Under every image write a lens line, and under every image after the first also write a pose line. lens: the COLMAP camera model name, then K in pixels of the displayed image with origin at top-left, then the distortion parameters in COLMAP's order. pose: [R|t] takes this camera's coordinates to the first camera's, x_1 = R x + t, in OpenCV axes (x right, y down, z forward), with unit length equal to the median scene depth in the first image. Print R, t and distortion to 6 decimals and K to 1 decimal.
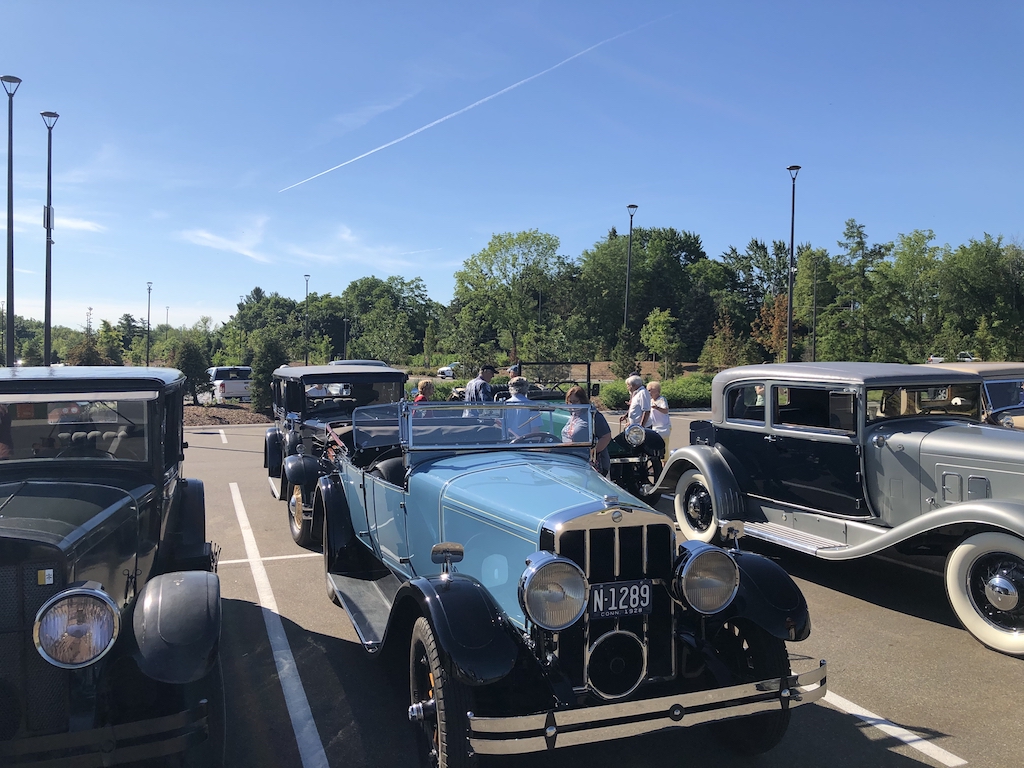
lens RADIAL K [[833.5, 0, 510.9], [0, 833.5, 323.9], [0, 0, 1]] dist [0.005924, -0.082393]
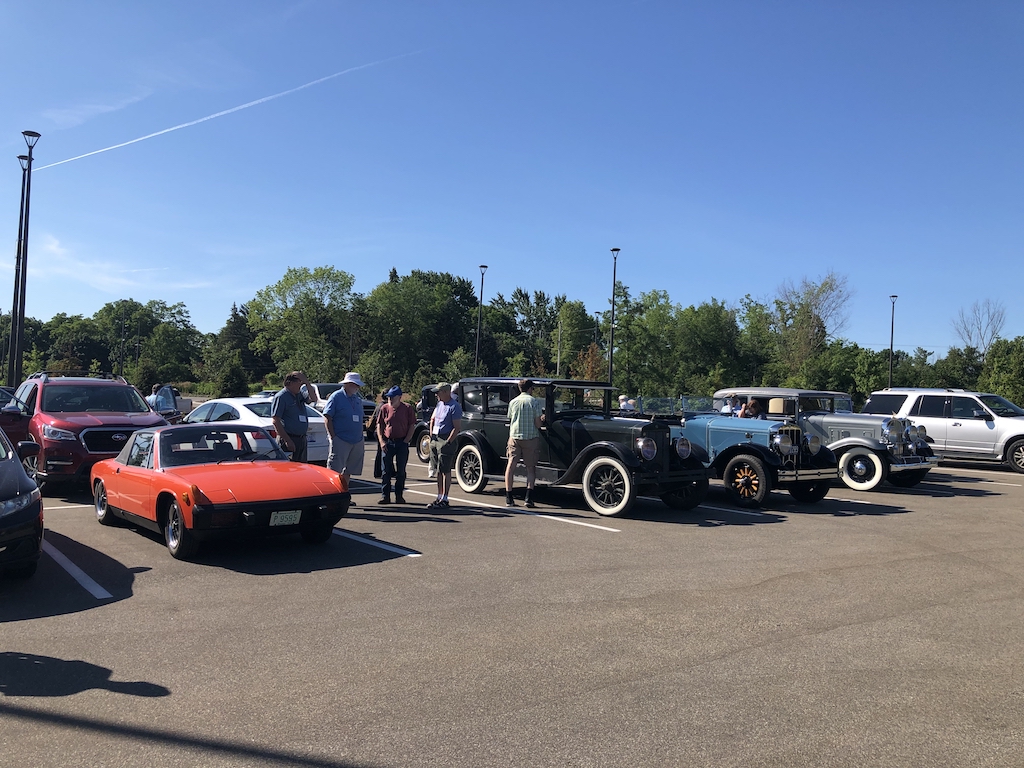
lens RADIAL K [[854.7, 0, 512.0], [0, 854.7, 384.0], [0, 0, 1]] dist [0.122218, -0.316150]
pose [[0.943345, 0.027599, 0.330663, -0.105486], [-0.037401, 0.999028, 0.023318, 0.000785], [-0.329698, -0.034364, 0.943461, -0.097031]]
